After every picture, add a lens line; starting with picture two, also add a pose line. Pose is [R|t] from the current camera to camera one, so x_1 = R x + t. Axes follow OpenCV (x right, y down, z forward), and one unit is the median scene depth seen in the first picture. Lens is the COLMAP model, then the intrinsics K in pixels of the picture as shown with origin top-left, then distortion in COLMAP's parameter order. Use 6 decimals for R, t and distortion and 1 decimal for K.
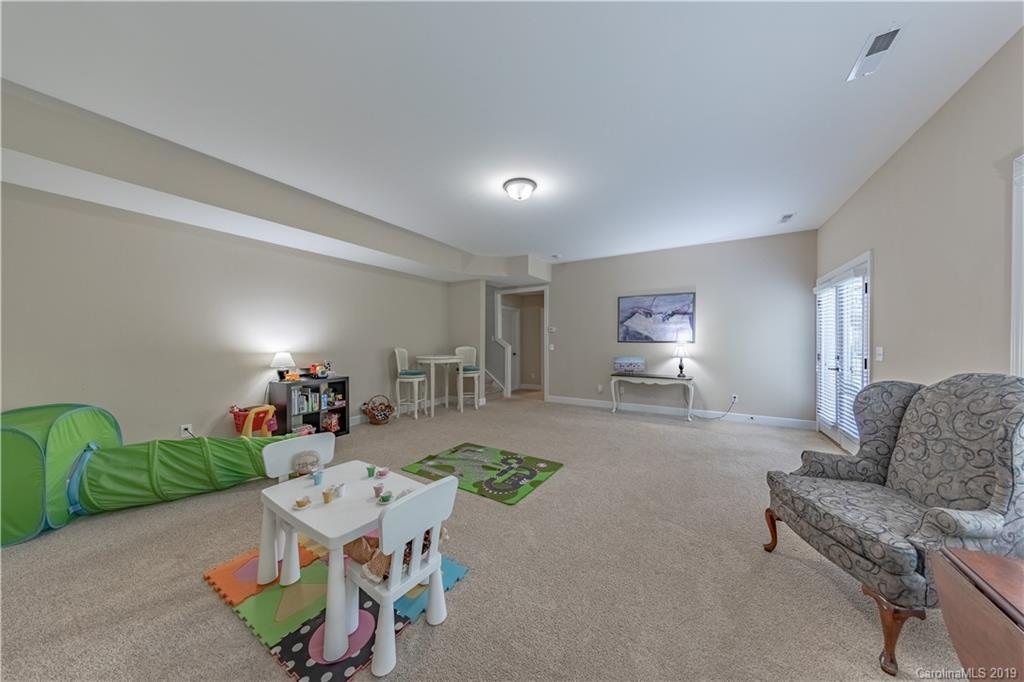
lens RADIAL K [[321.6, 0, 513.8], [0, 321.6, 342.5], [0, 0, 1]] dist [0.002623, -0.000284]
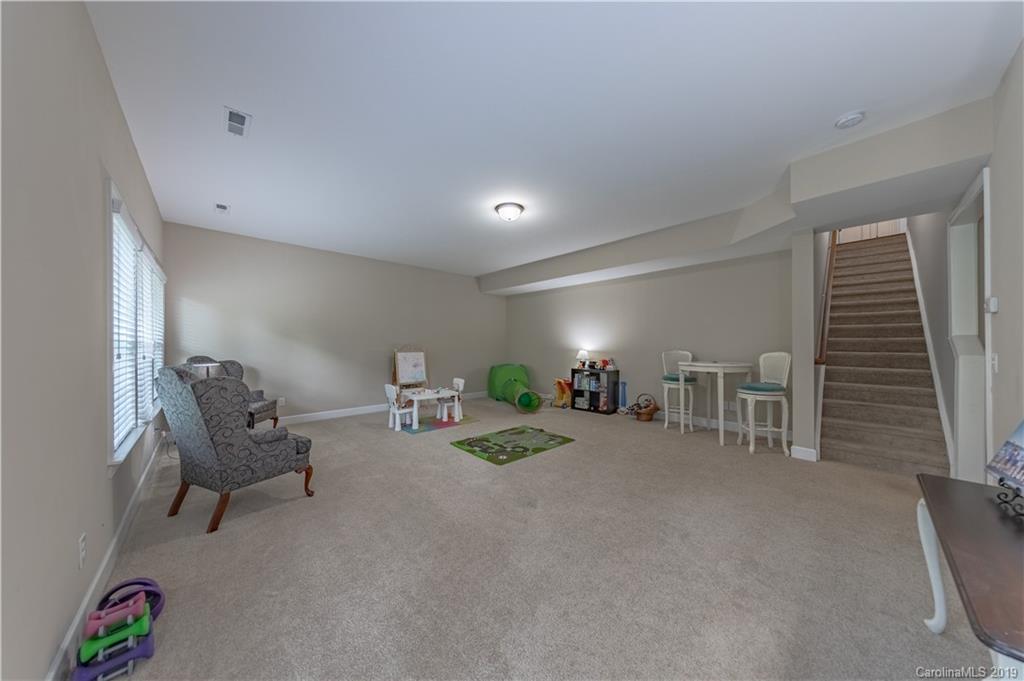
lens RADIAL K [[321.6, 0, 512.1], [0, 321.6, 344.2], [0, 0, 1]] dist [0.002623, -0.000284]
pose [[-0.286795, -0.006458, -0.957970, 1.038623], [-0.005265, 0.999973, -0.005164, 0.007853], [0.957978, 0.003563, -0.286821, 1.249084]]
